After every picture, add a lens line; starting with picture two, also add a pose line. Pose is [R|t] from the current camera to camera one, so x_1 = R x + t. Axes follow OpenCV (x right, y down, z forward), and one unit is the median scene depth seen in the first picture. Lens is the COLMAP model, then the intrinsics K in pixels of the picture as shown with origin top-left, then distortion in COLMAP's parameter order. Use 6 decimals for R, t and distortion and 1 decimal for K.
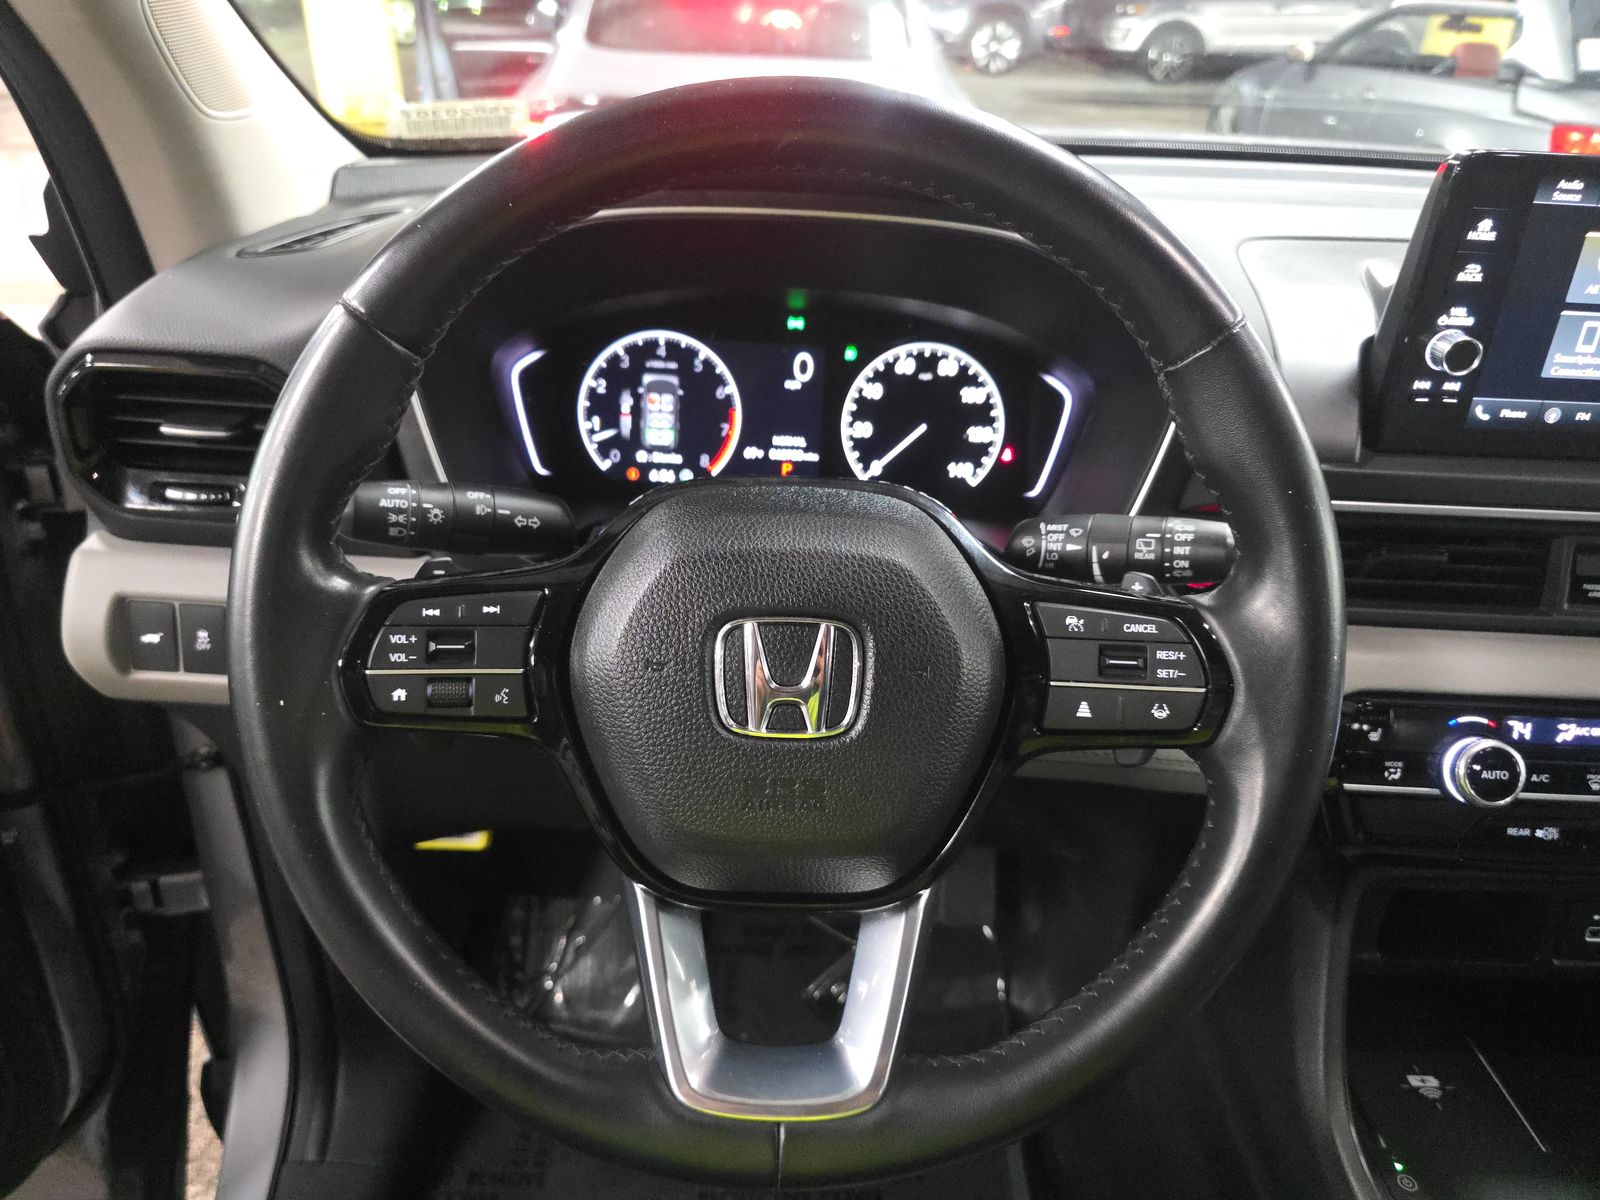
lens RADIAL K [[1074.0, 0, 739.6], [0, 1074.0, 594.5], [0, 0, 1]] dist [0.060180, -0.055826]
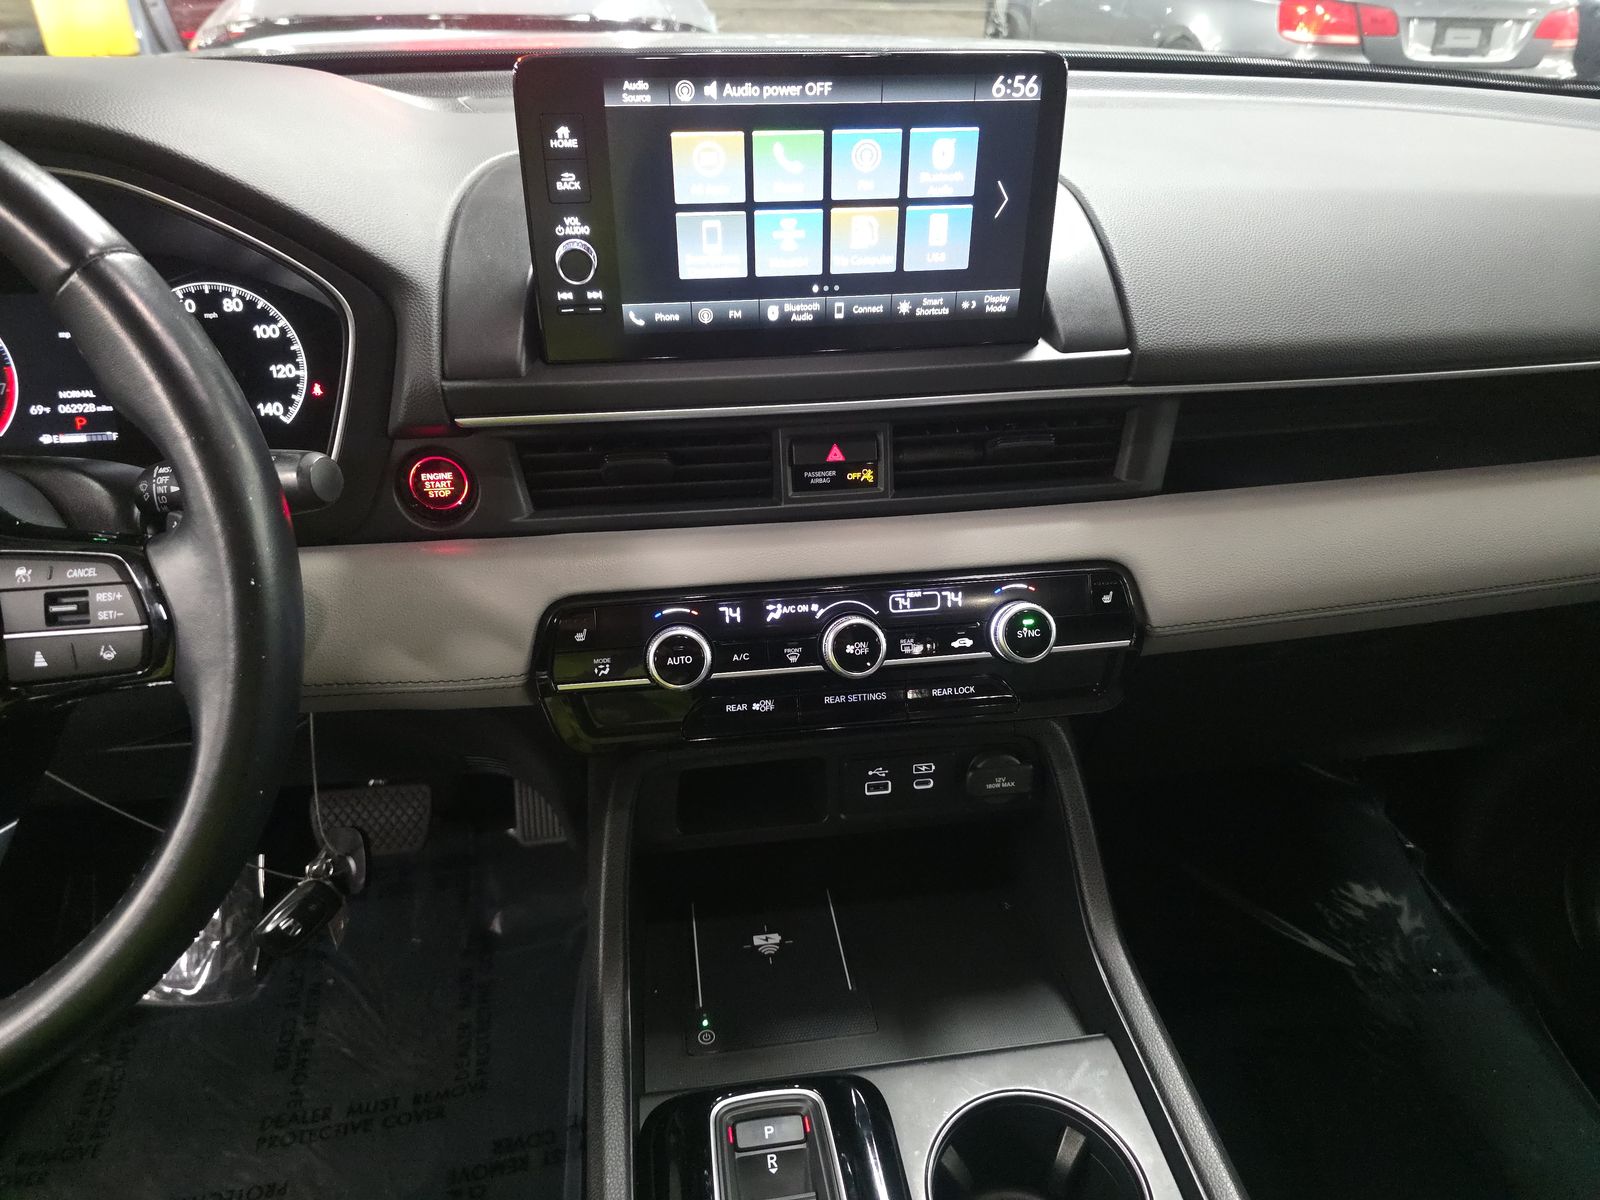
lens RADIAL K [[1074.0, 0, 796.7], [0, 1074.0, 602.3], [0, 0, 1]] dist [0.060180, -0.055826]
pose [[0.988528, -0.111171, 0.102244, 0.564109], [0.102947, 0.991261, 0.082487, 0.026560], [-0.110521, -0.071015, 0.991333, -0.045664]]
